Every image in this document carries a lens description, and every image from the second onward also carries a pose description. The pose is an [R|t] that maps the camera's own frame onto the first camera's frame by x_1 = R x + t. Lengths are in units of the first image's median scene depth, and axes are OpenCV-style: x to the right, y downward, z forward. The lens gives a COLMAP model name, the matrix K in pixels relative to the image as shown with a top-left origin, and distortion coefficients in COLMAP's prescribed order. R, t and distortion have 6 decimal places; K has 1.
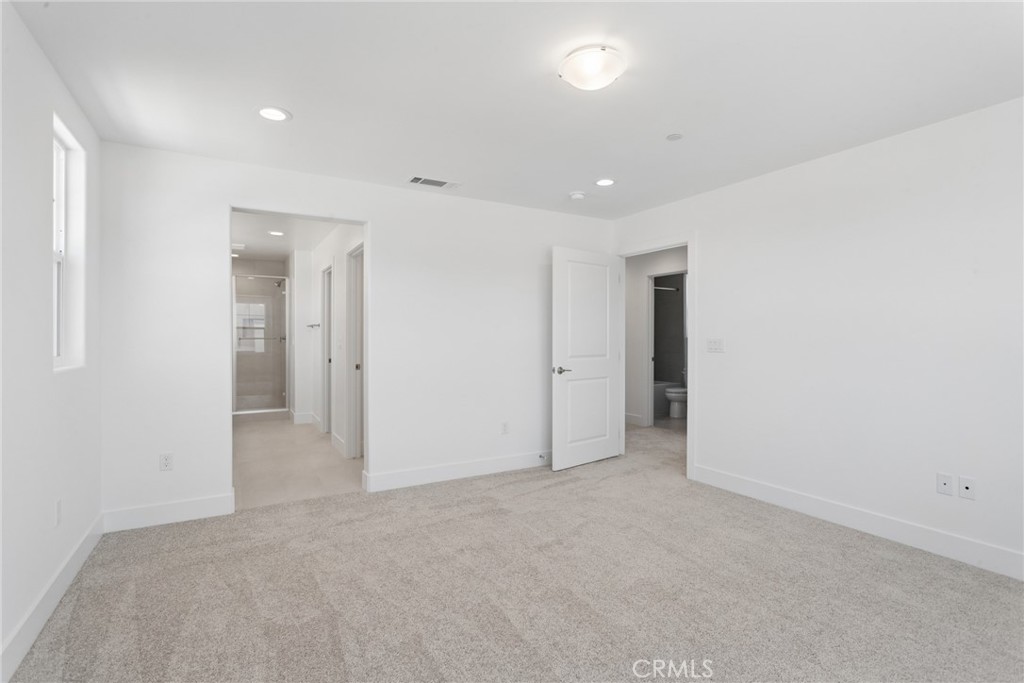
lens RADIAL K [[494.5, 0, 511.9], [0, 494.5, 335.6], [0, 0, 1]] dist [-0.003164, 0.000493]
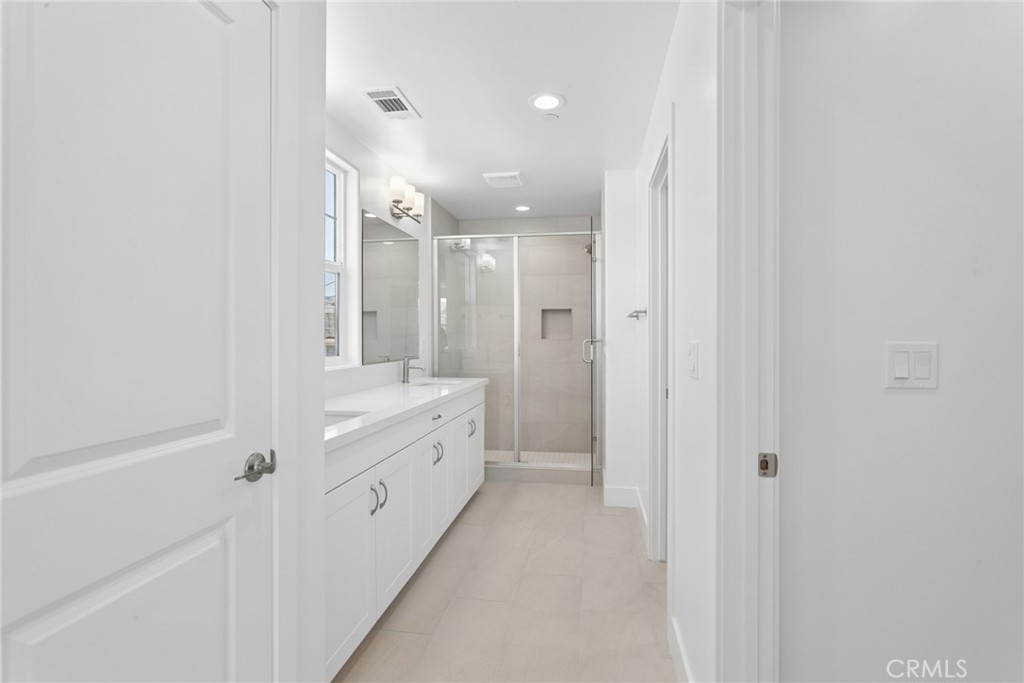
lens RADIAL K [[494.5, 0, 511.9], [0, 494.5, 335.6], [0, 0, 1]] dist [-0.003164, 0.000493]
pose [[0.774682, 0.000770, -0.632350, -0.190050], [-0.001752, 0.999998, -0.000928, 0.002568], [0.632348, 0.001827, 0.774682, 0.548774]]
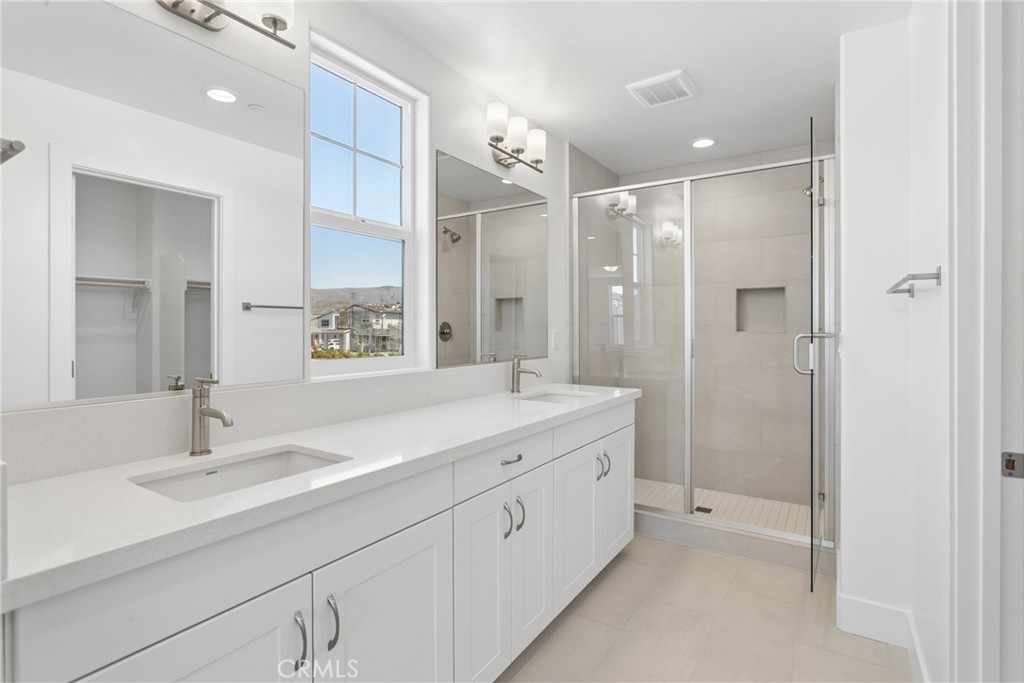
lens RADIAL K [[499.8, 0, 512.6], [0, 499.8, 327.8], [0, 0, 1]] dist [-0.002141, 0.000690]
pose [[0.458539, 0.003044, -0.888669, -0.277585], [-0.002433, 0.999995, 0.002170, 0.001947], [0.888671, 0.001167, 0.458543, 0.723626]]
